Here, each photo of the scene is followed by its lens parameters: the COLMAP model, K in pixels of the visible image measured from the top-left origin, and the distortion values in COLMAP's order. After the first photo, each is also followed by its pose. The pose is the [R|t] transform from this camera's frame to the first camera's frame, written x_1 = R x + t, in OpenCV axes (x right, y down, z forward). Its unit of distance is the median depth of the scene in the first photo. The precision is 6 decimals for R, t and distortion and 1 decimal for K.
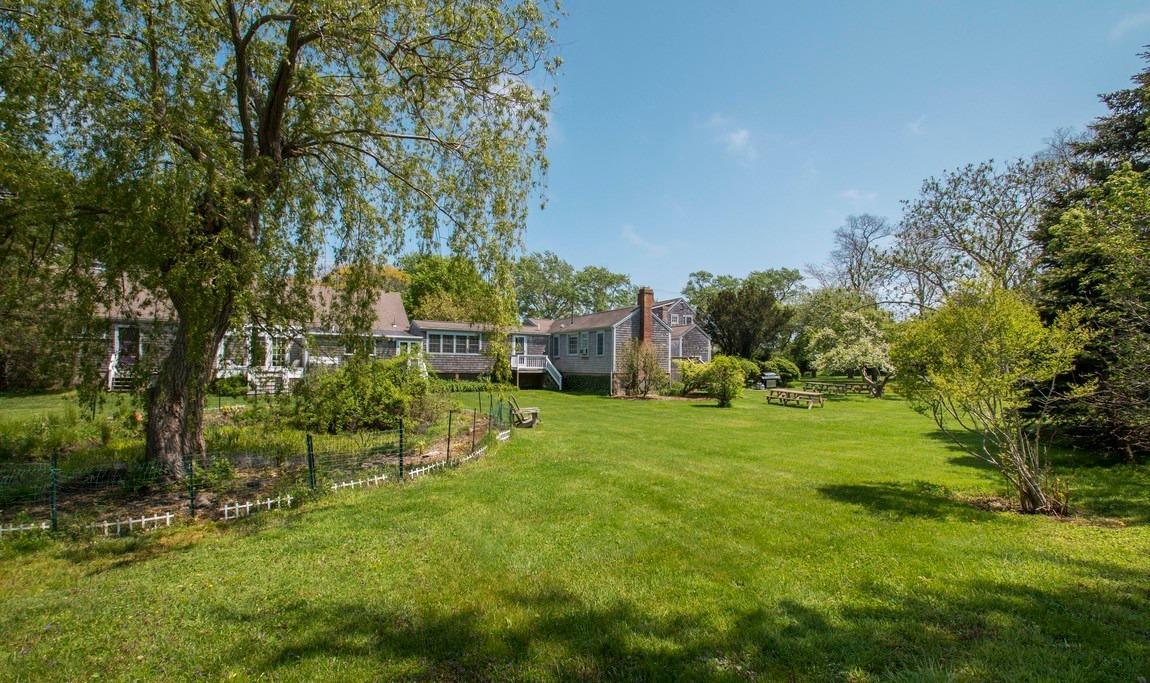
lens RADIAL K [[520.8, 0, 577.0], [0, 520.8, 341.7], [0, 0, 1]] dist [0.002477, 0.000107]
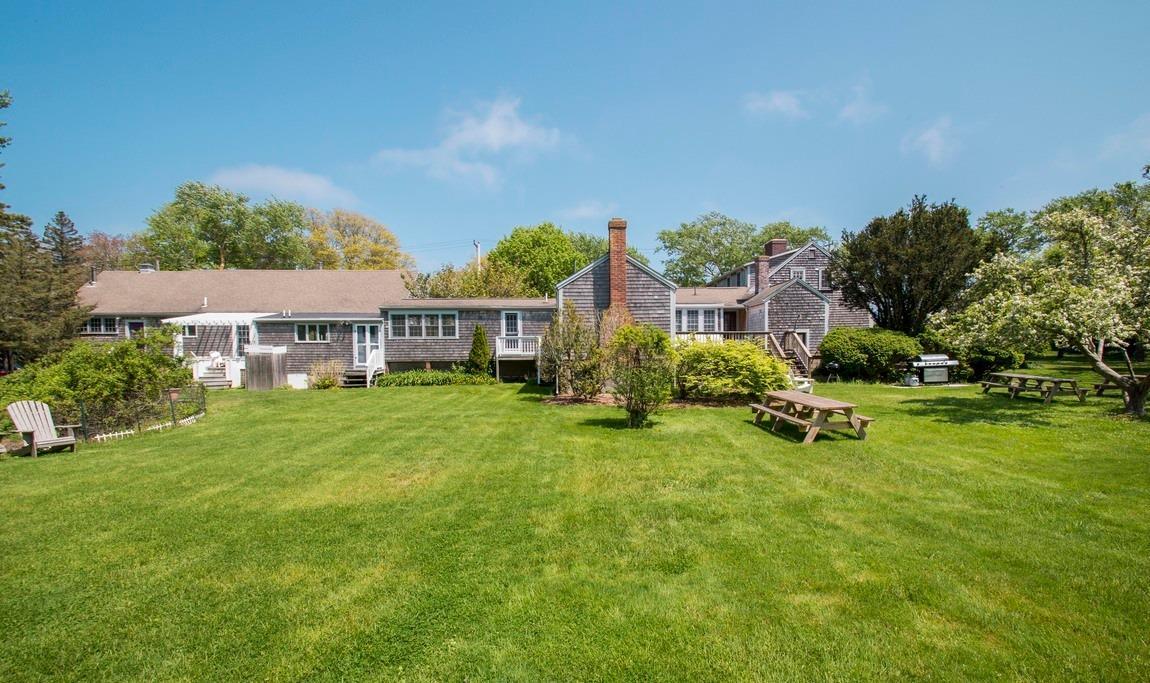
lens RADIAL K [[520.8, 0, 573.7], [0, 520.8, 342.3], [0, 0, 1]] dist [0.002477, 0.000107]
pose [[0.874528, -0.027231, -0.484210, 0.350138], [0.040477, 0.999037, 0.016921, 0.025982], [0.483284, -0.034397, 0.874788, 0.405701]]
